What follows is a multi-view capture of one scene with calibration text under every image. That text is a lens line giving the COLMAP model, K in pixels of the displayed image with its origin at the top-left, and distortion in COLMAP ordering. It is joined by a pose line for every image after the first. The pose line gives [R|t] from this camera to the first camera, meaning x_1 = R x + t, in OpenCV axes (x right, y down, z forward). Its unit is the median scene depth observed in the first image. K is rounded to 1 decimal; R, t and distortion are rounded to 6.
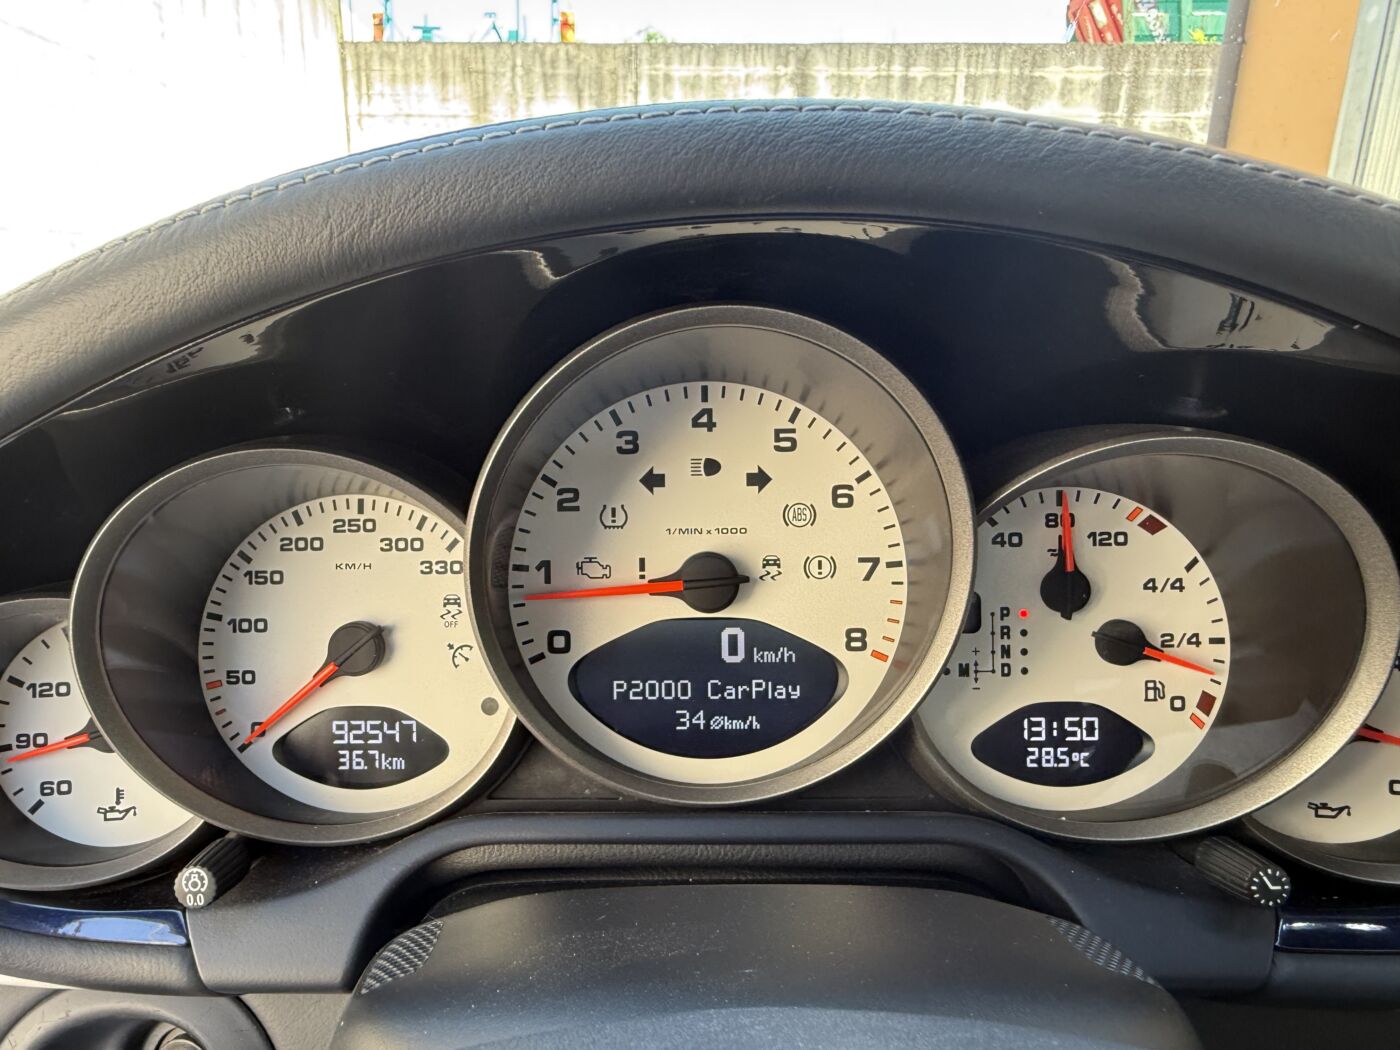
lens RADIAL K [[1071.4, 0, 700.0], [0, 1071.4, 525.0], [0, 0, 1]] dist [0.008615, 0.002062]
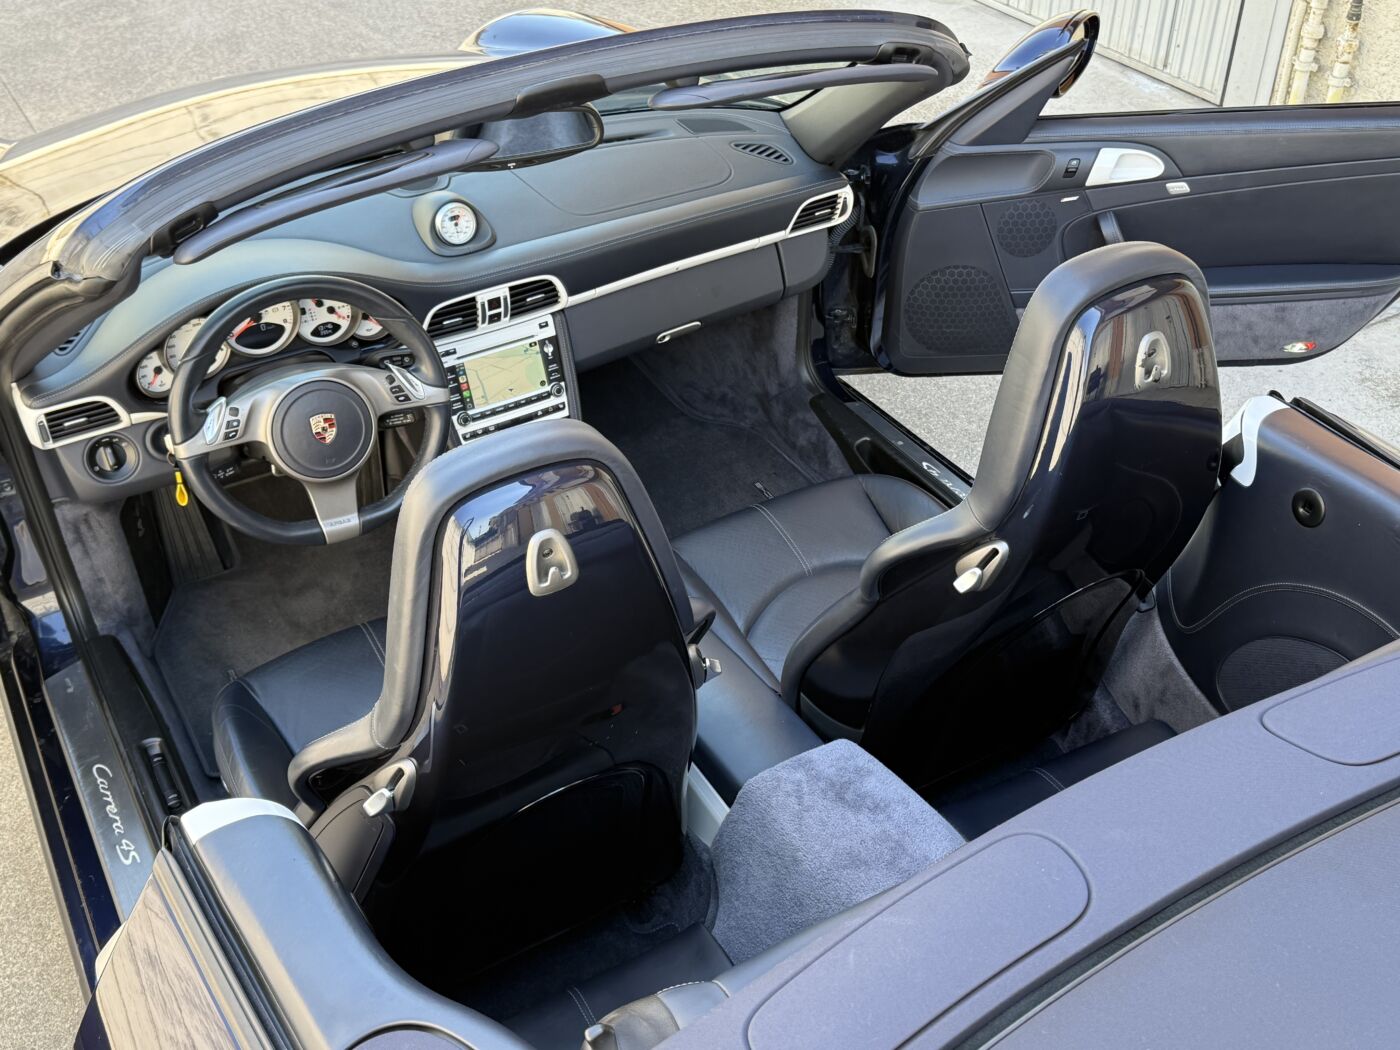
lens RADIAL K [[1515.0, 0, 700.0], [0, 1515.0, 525.0], [0, 0, 1]] dist [0.201946, -0.442942]
pose [[0.858321, -0.308940, 0.409684, -1.586836], [0.143272, 0.910970, 0.386790, -1.690050], [-0.492705, -0.273294, 0.826167, -6.876252]]
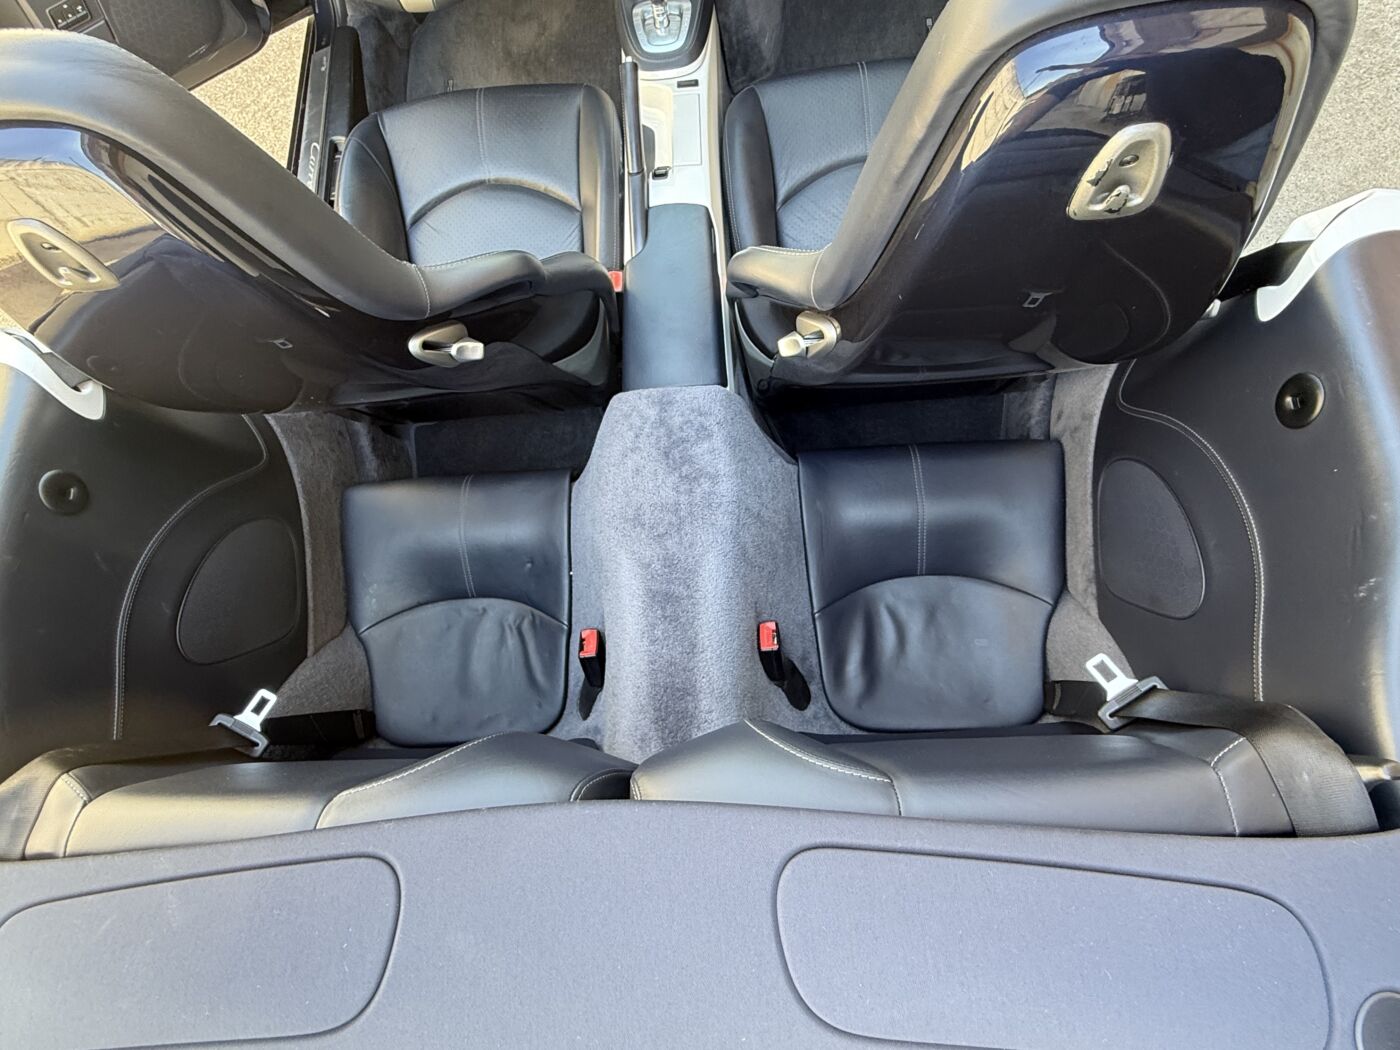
lens RADIAL K [[737.9, 0, 691.1], [0, 737.9, 525.1], [0, 0, 1]] dist [0.000320, -0.000700]
pose [[0.993923, -0.075260, -0.080334, 1.498671], [0.107172, 0.494937, 0.862294, -0.864289], [-0.025136, -0.865663, 0.499995, -4.239045]]
